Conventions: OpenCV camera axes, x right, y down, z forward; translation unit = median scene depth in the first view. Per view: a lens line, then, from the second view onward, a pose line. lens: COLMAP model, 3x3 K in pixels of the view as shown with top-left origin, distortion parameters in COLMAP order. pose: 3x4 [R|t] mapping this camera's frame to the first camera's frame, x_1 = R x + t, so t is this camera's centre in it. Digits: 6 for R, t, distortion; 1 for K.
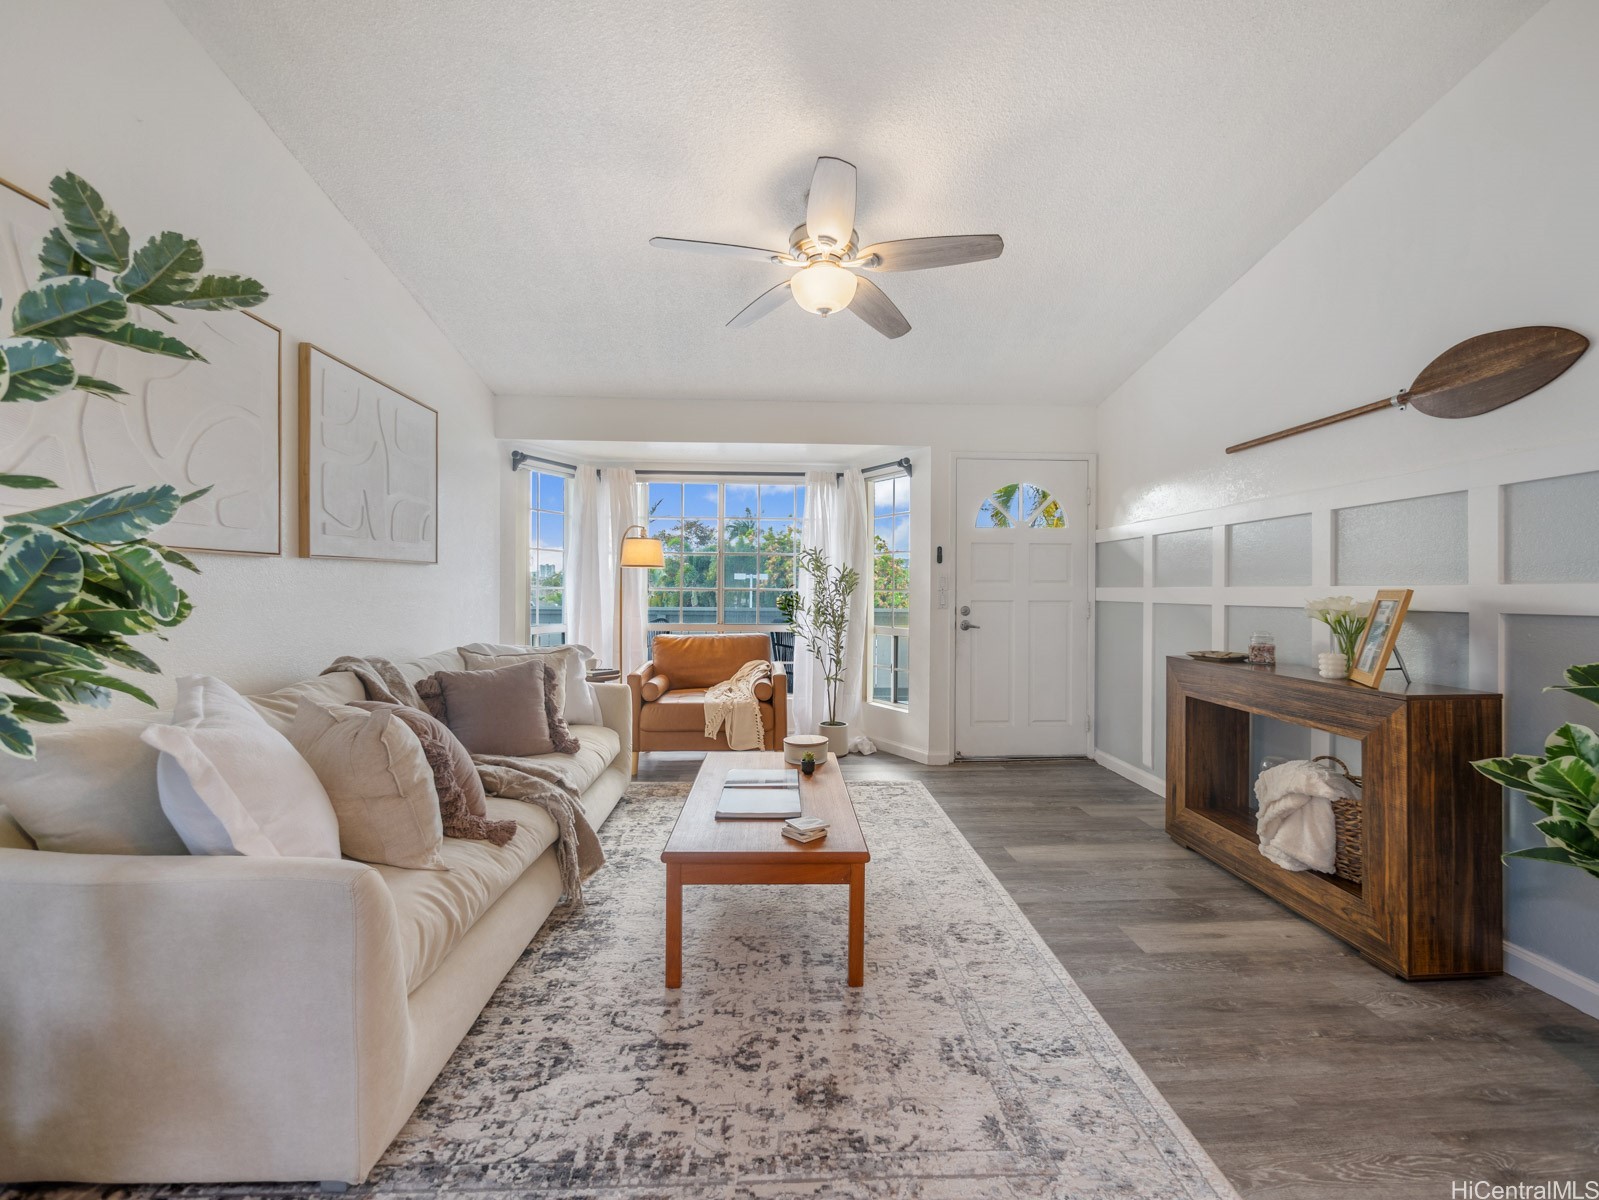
lens RADIAL K [[660.1, 0, 806.1], [0, 660.1, 592.2], [0, 0, 1]] dist [-0.008326, -0.000063]
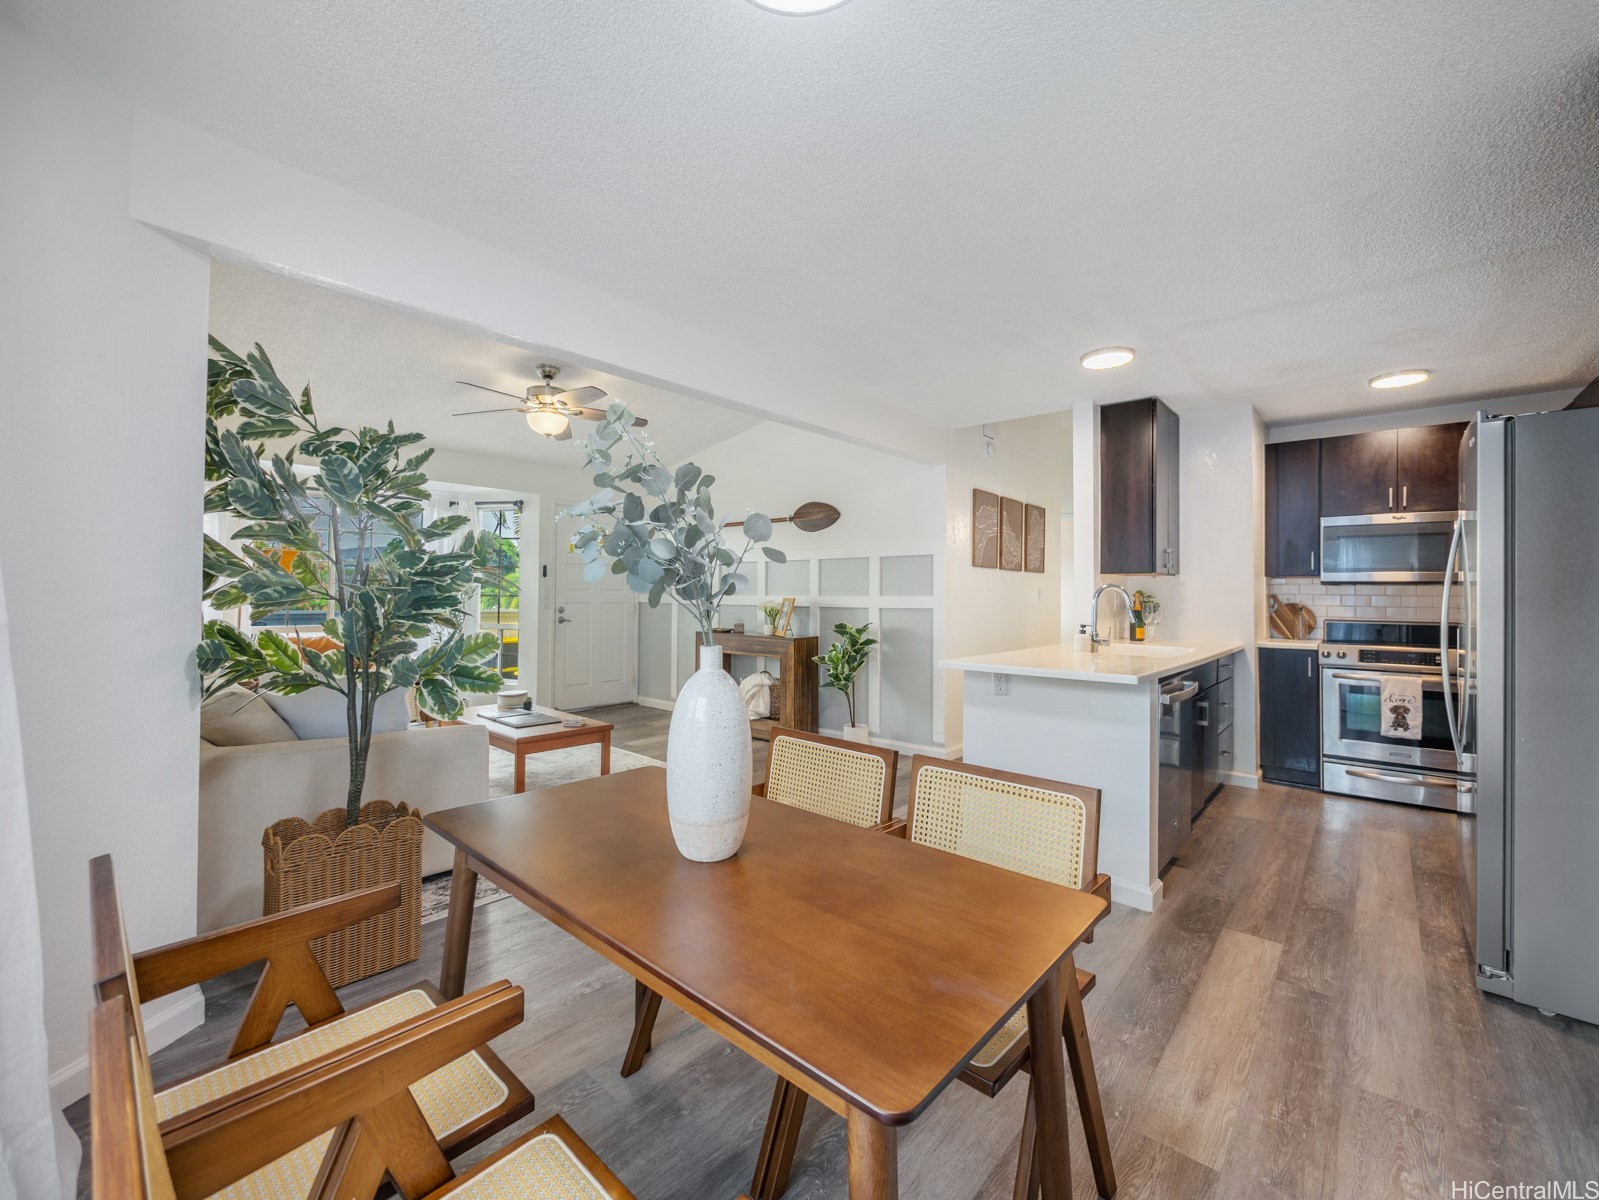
lens RADIAL K [[660.1, 0, 796.0], [0, 660.1, 594.6], [0, 0, 1]] dist [-0.008326, -0.000063]
pose [[0.704785, -0.002827, 0.709415, -0.825682], [-0.002895, 0.999972, 0.006860, -0.032340], [-0.709415, -0.006888, 0.704758, -0.754574]]
